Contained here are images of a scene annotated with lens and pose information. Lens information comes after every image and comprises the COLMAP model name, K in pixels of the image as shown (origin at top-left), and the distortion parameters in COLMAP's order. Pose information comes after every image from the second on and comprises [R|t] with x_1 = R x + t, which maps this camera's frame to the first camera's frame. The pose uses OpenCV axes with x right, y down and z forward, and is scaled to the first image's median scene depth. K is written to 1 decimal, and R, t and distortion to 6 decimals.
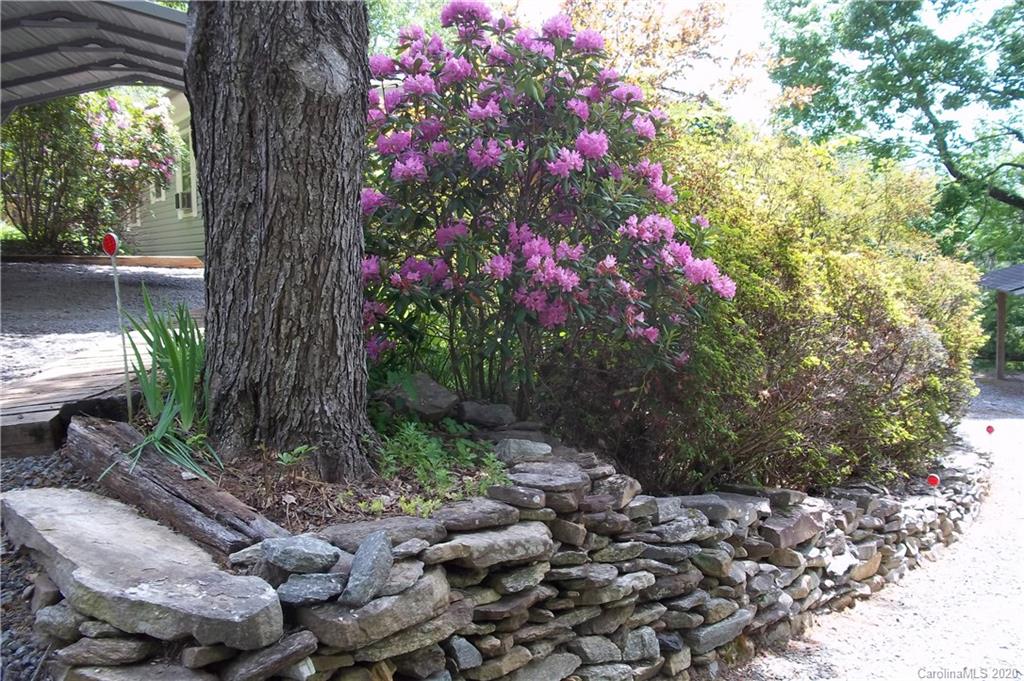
lens RADIAL K [[1082.7, 0, 512.0], [0, 1082.7, 340.5], [0, 0, 1]] dist [0.011816, -0.003584]
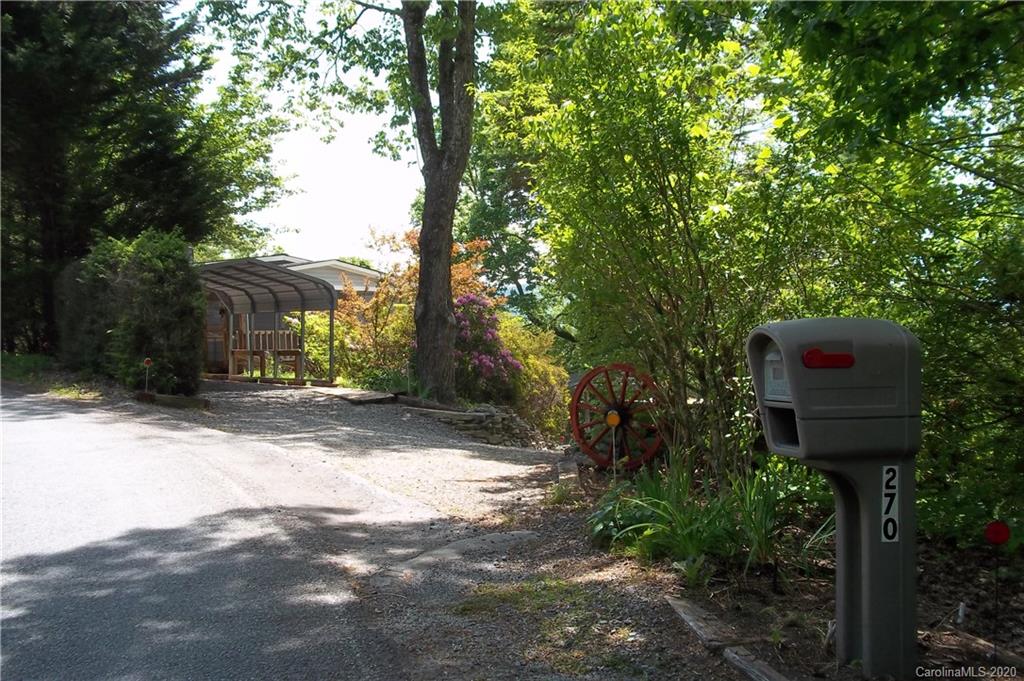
lens RADIAL K [[1082.7, 0, 512.0], [0, 1082.7, 340.5], [0, 0, 1]] dist [0.011816, -0.003584]
pose [[0.926017, 0.001223, 0.377479, -1.645078], [0.039818, 0.994099, -0.100902, 0.310646], [-0.375375, 0.108468, 0.920505, -3.251076]]
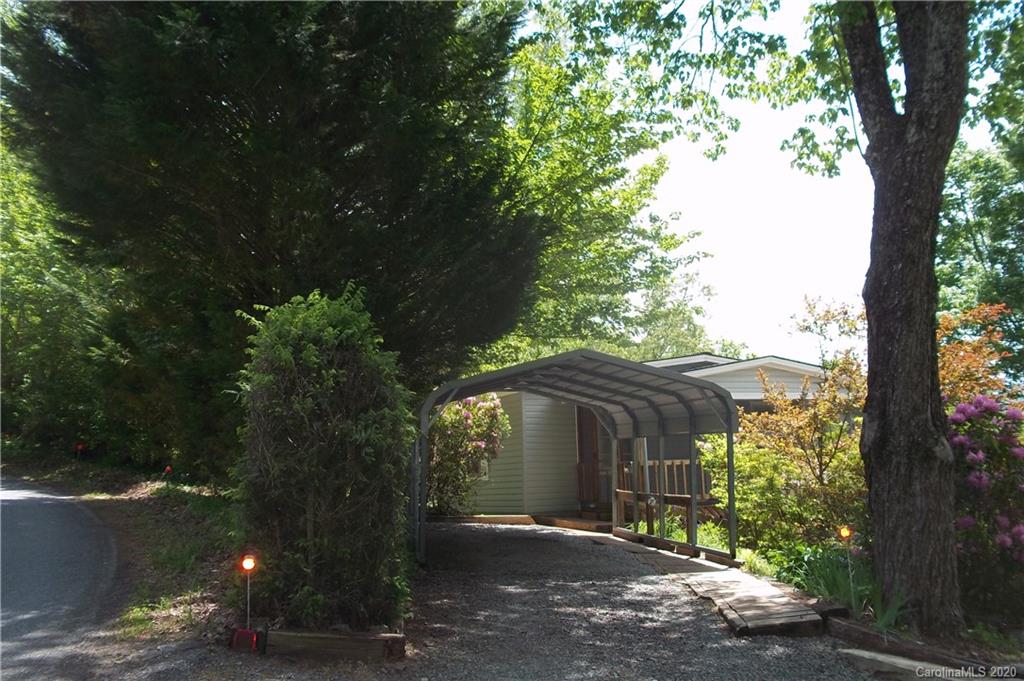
lens RADIAL K [[1111.0, 0, 512.0], [0, 1111.0, 340.5], [0, 0, 1]] dist [-0.006137, 0.124892]
pose [[0.998586, -0.018292, -0.049909, -0.902560], [0.007282, 0.977145, -0.212447, 0.001130], [0.052654, 0.211784, 0.975897, -1.222766]]
